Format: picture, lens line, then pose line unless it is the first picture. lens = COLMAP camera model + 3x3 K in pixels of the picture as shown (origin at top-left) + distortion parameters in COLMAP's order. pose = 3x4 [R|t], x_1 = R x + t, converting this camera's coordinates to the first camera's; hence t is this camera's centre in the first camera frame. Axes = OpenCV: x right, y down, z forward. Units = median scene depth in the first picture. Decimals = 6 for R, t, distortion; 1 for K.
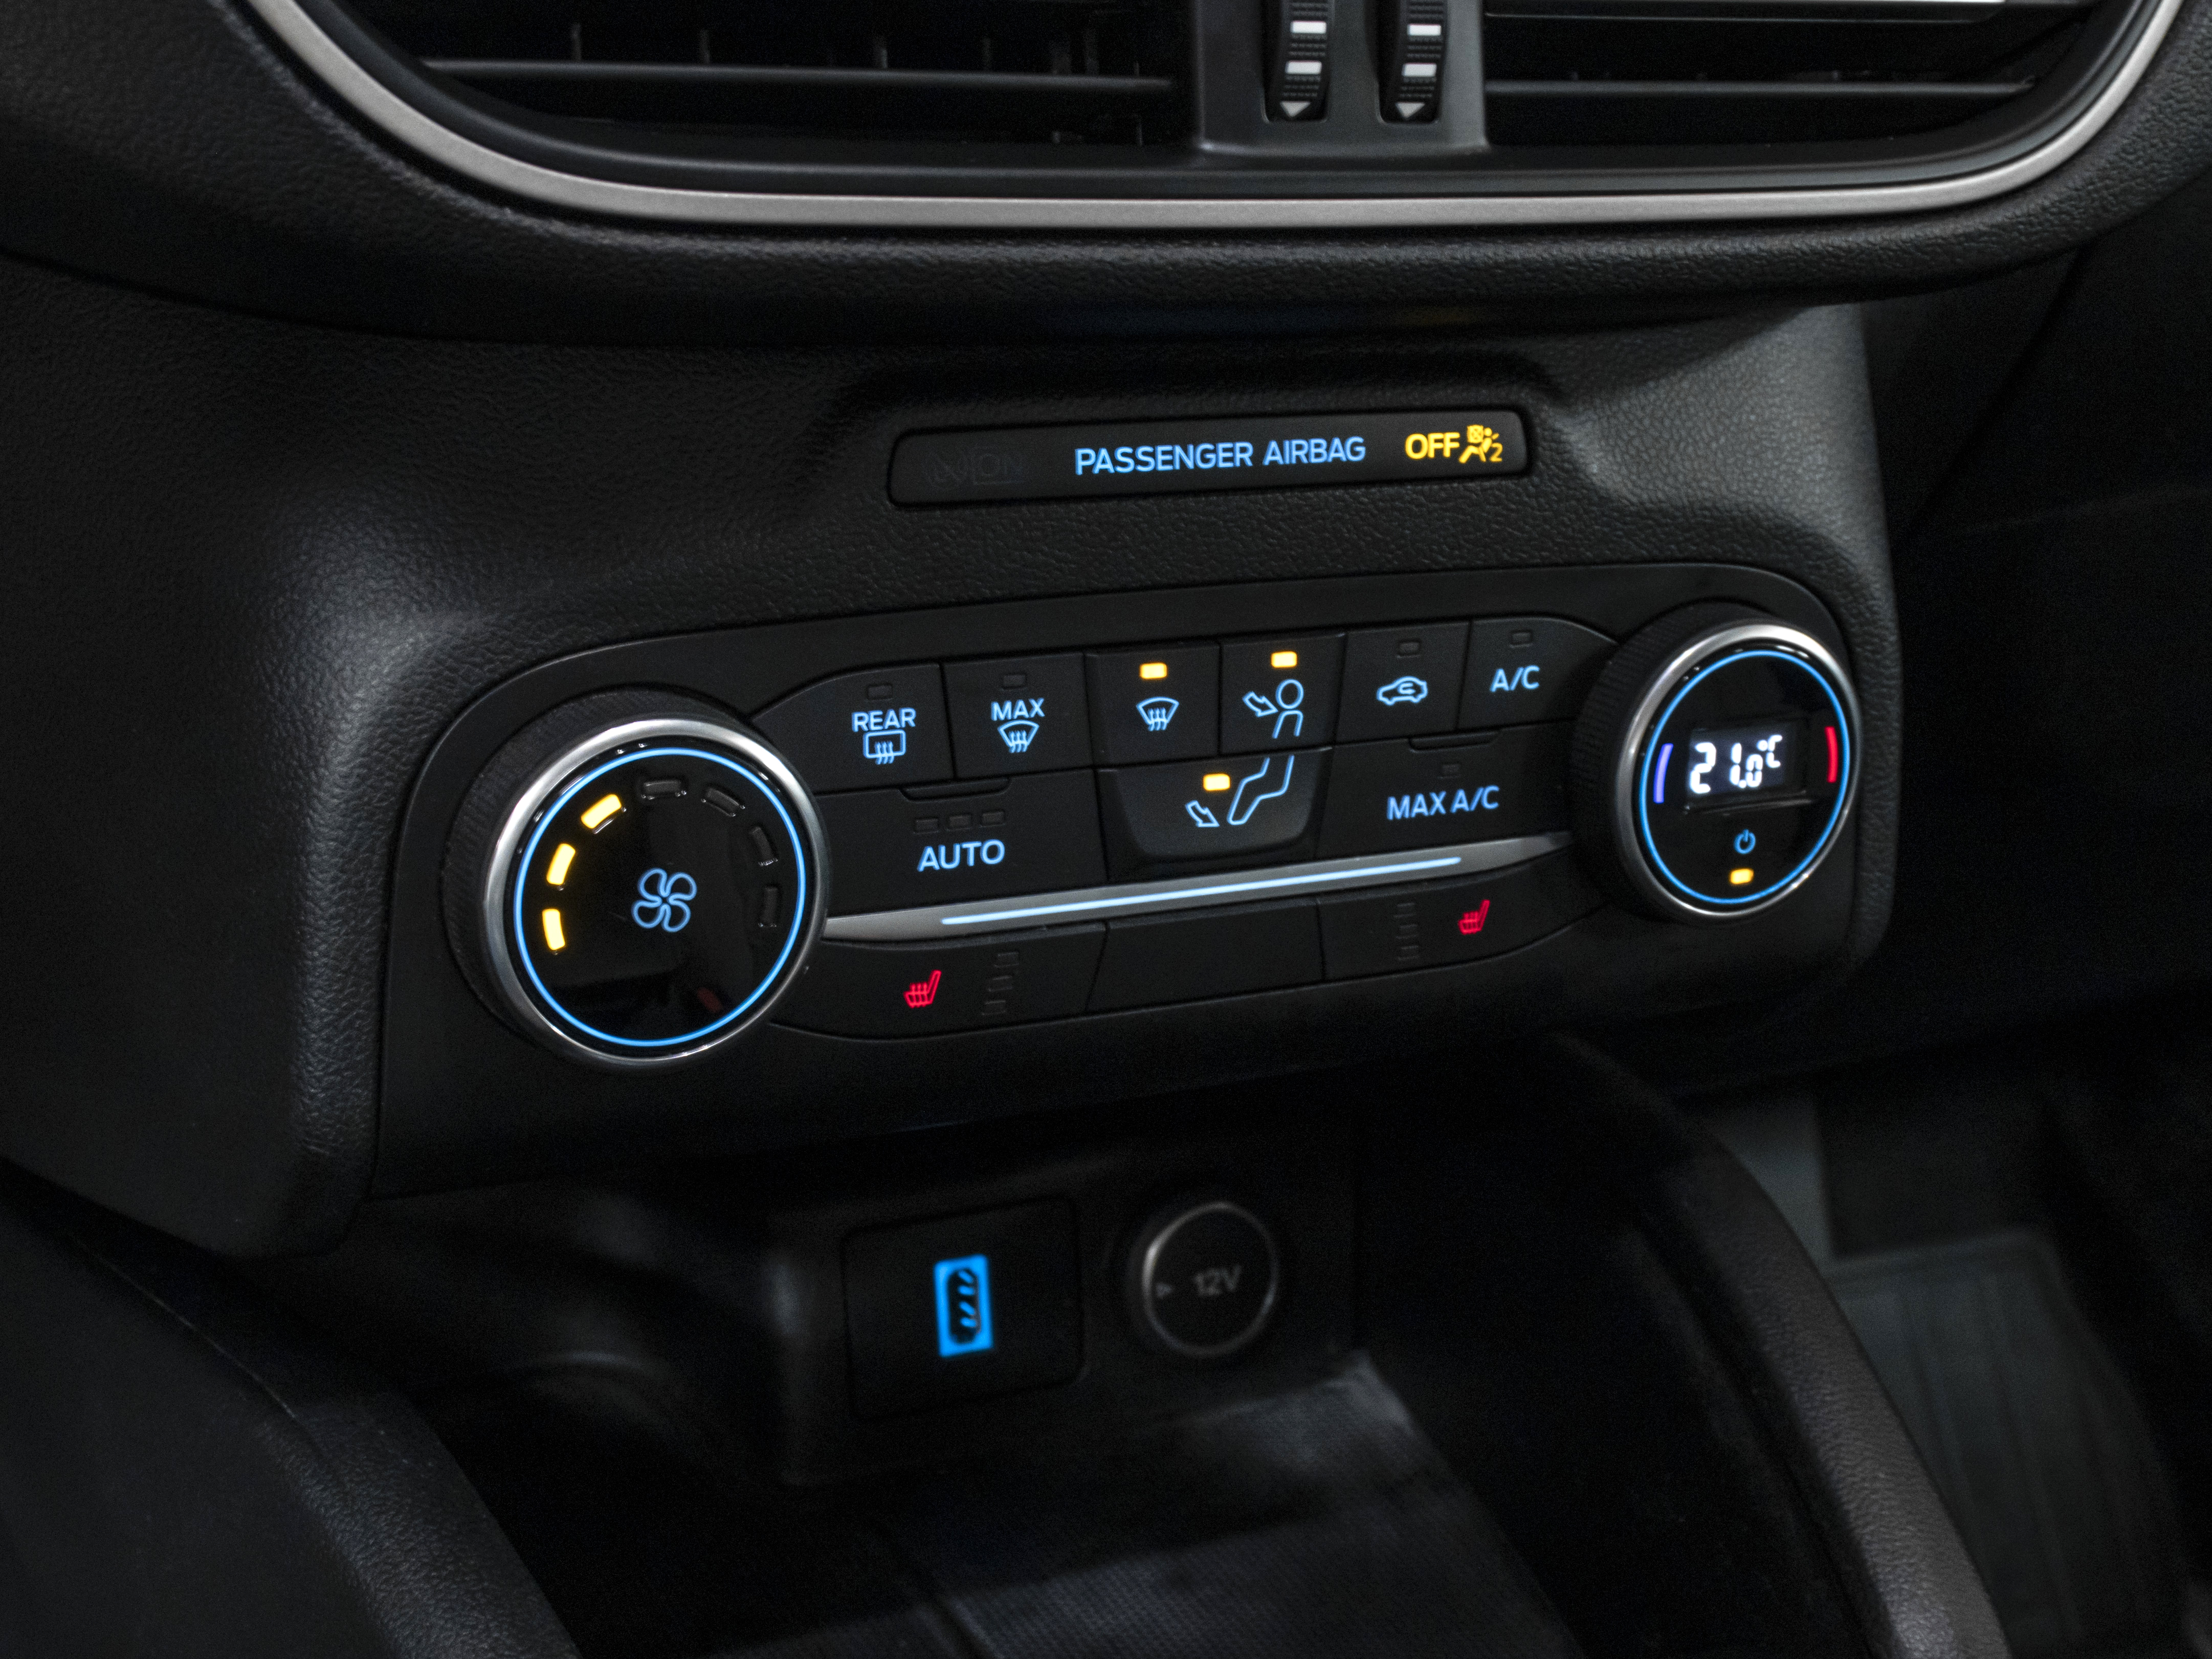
lens RADIAL K [[3321.0, 0, 1104.8], [0, 3321.0, 829.8], [0, 0, 1]] dist [-0.027193, 0.000000]
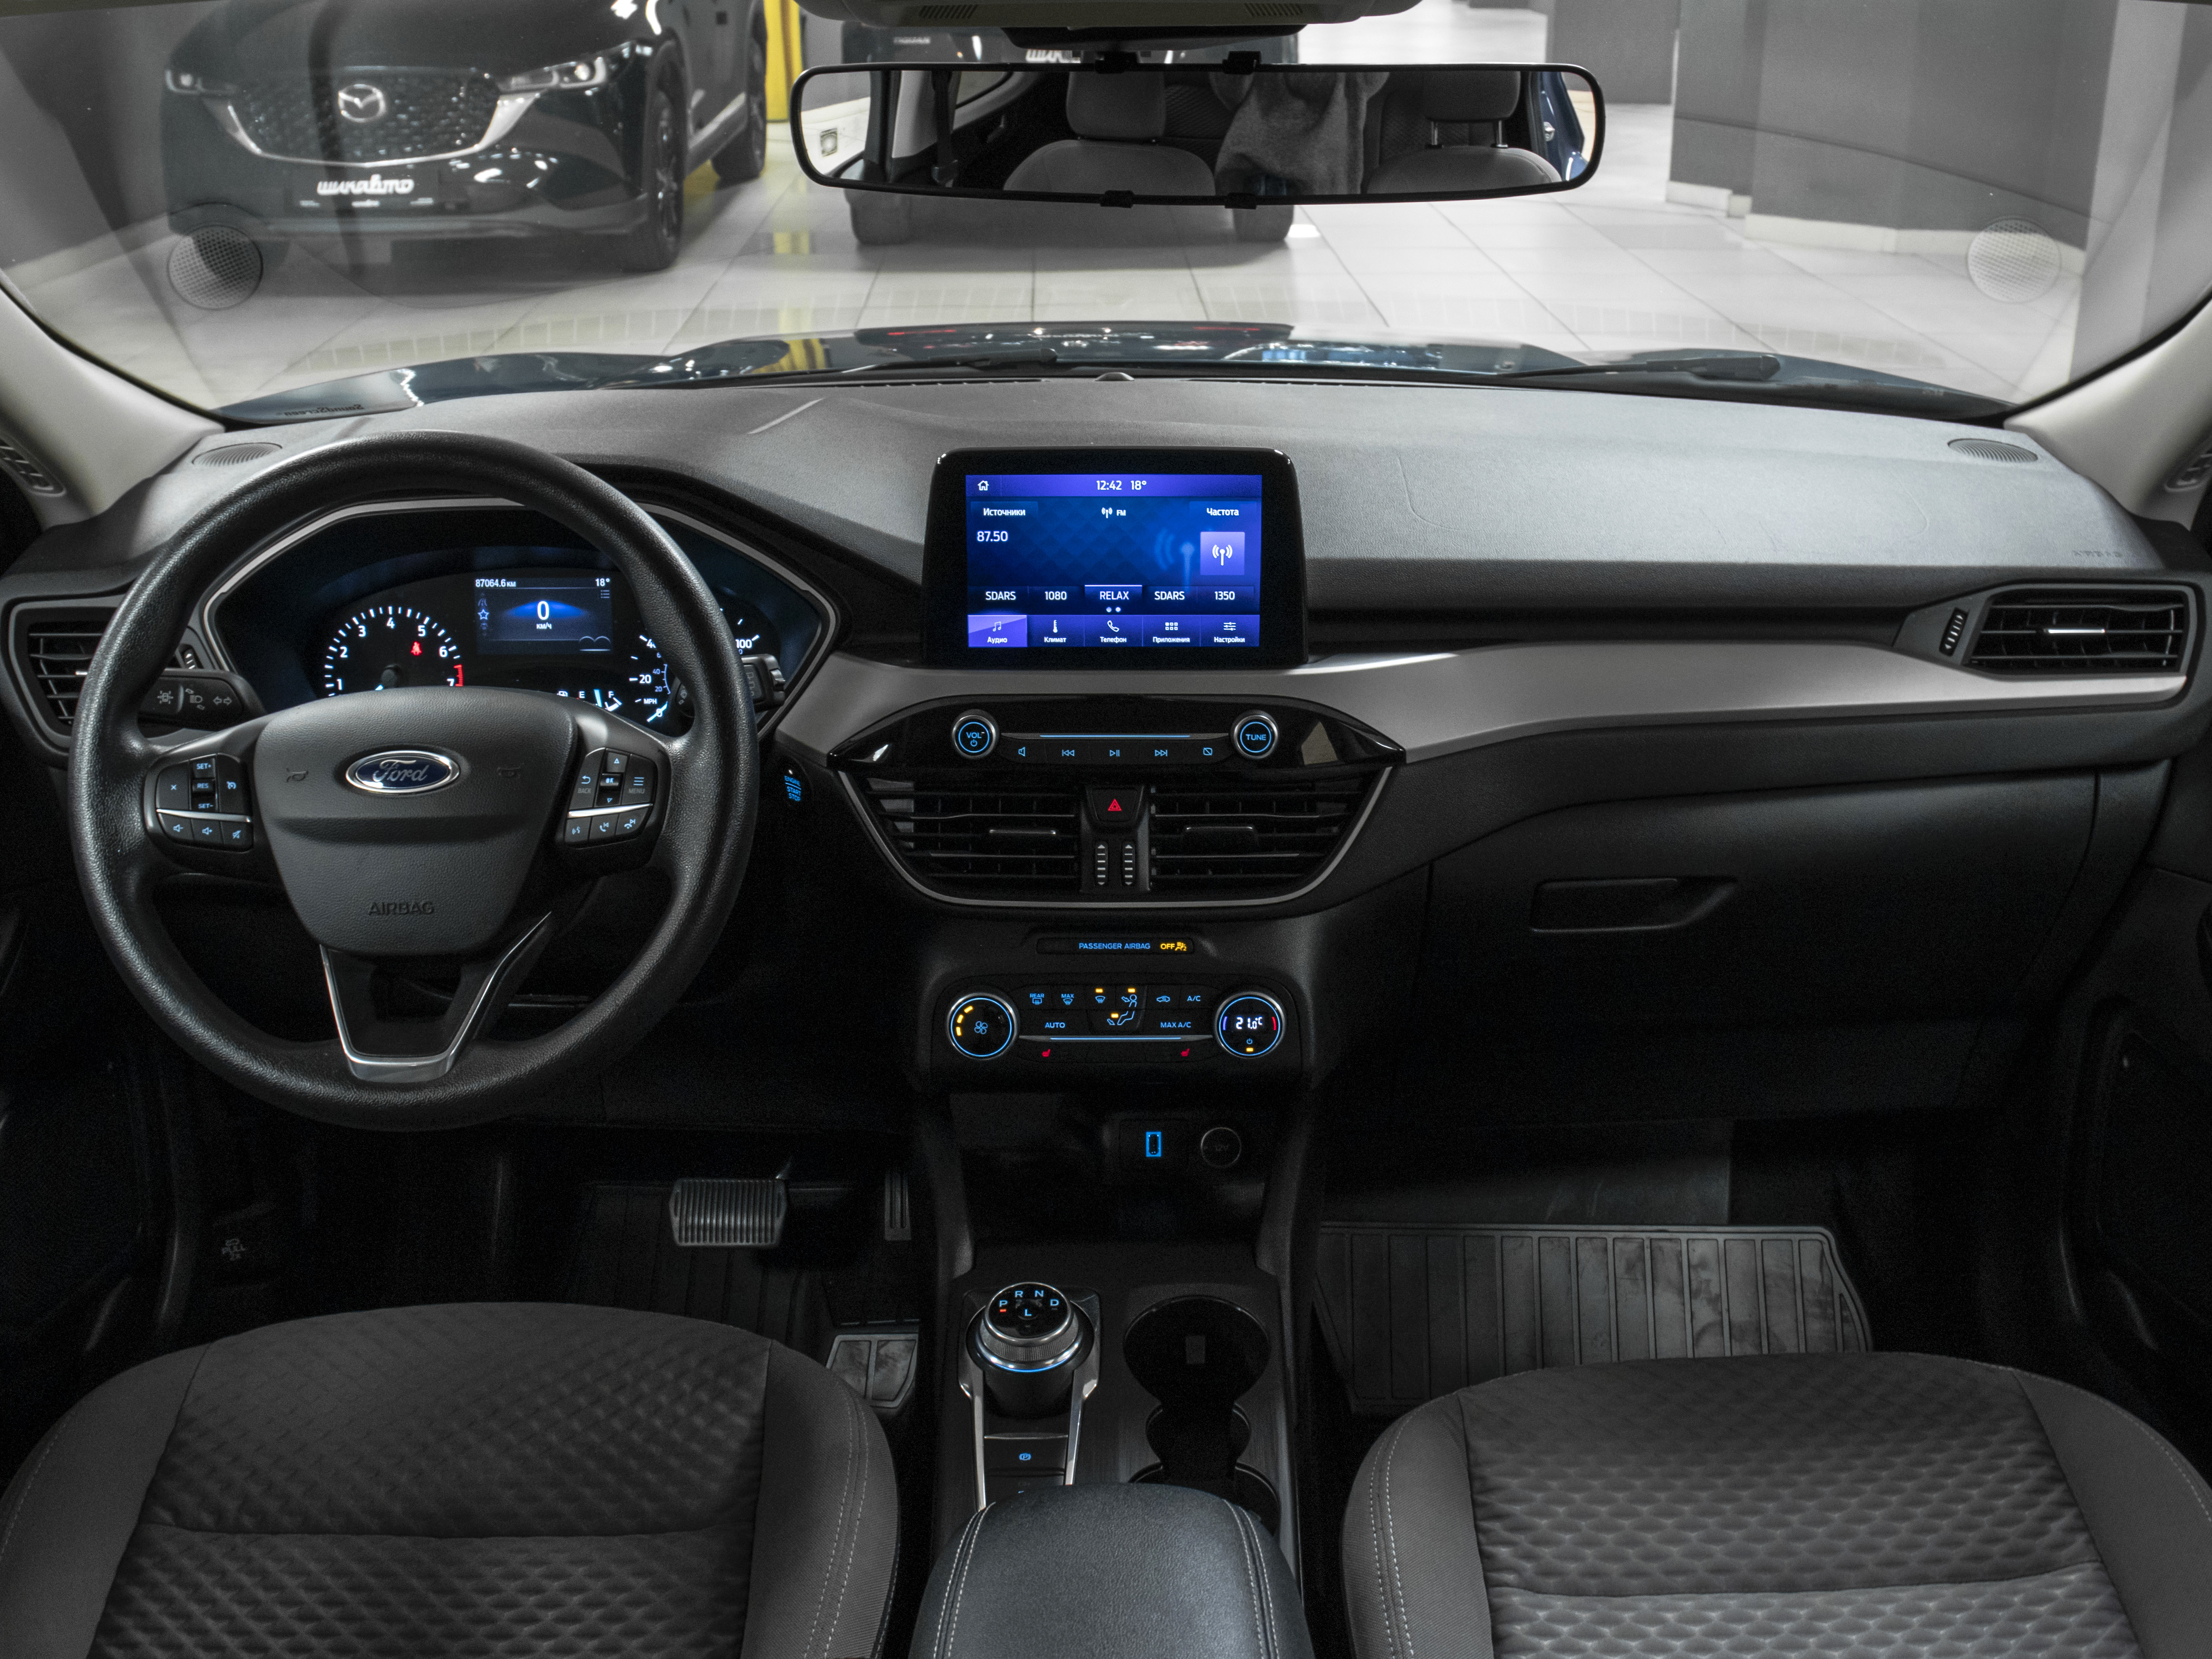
lens RADIAL K [[1815.2, 0, 1103.5], [0, 1815.2, 835.7], [0, 0, 1]] dist [-0.069366, -0.001002]
pose [[0.915355, 0.066154, -0.397176, 1.002291], [-0.096088, 0.993801, -0.055921, -0.119688], [0.391015, 0.089351, 0.916037, -1.335654]]
